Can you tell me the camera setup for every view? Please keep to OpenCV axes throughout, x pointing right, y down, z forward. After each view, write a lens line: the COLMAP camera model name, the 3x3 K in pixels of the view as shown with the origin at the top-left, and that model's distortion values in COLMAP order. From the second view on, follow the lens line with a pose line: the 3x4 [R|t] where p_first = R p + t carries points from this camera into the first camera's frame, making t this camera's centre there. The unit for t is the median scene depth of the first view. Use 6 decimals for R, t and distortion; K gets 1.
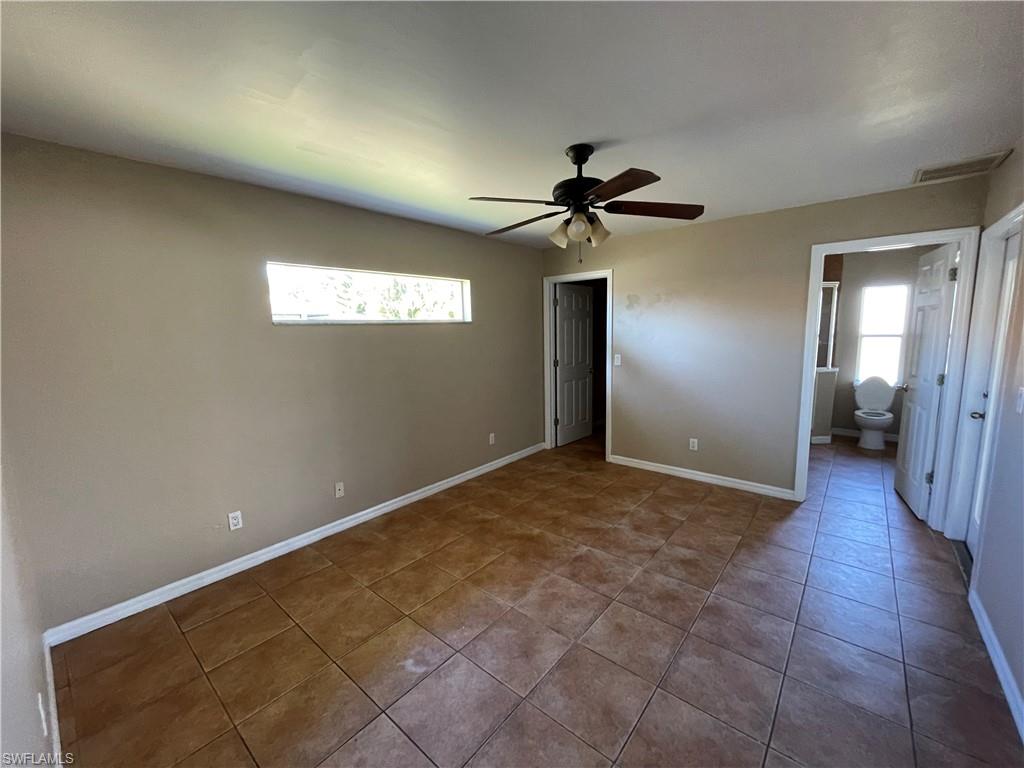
lens RADIAL K [[412.9, 0, 514.6], [0, 412.9, 378.0], [0, 0, 1]] dist [-0.004093, 0.000231]
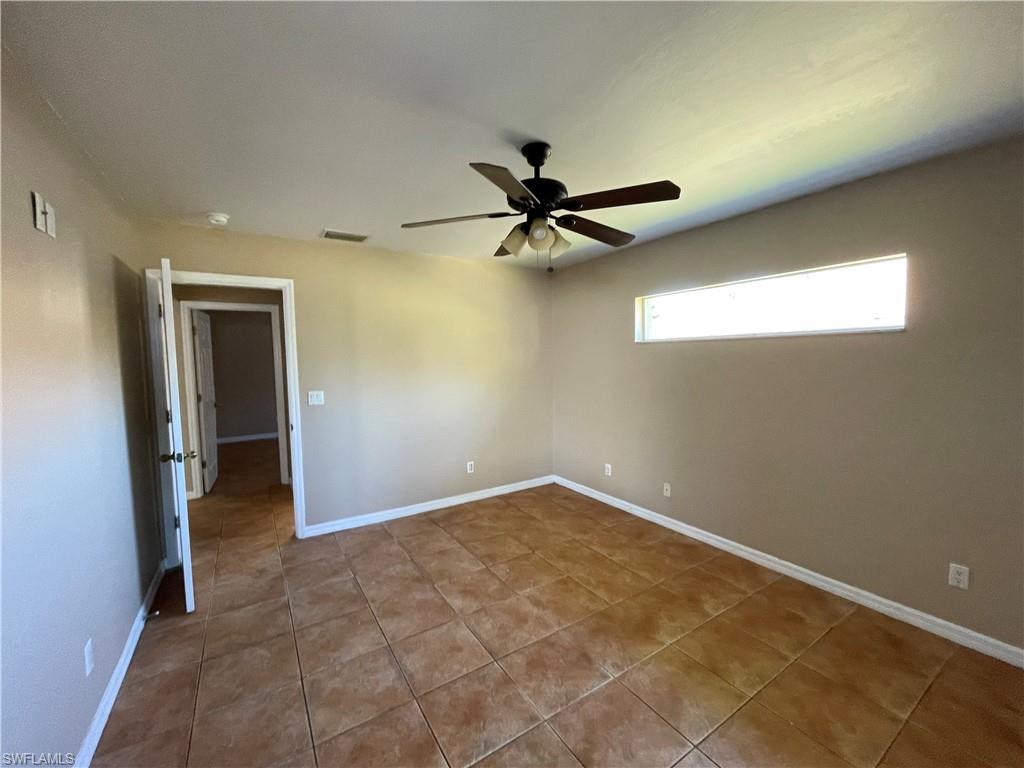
lens RADIAL K [[412.9, 0, 513.6], [0, 412.9, 389.3], [0, 0, 1]] dist [-0.004093, 0.000231]
pose [[-0.294827, 0.103857, -0.949890, 0.909346], [-0.093124, 0.986221, 0.136733, -0.139124], [0.951002, 0.128770, -0.281093, 1.098612]]
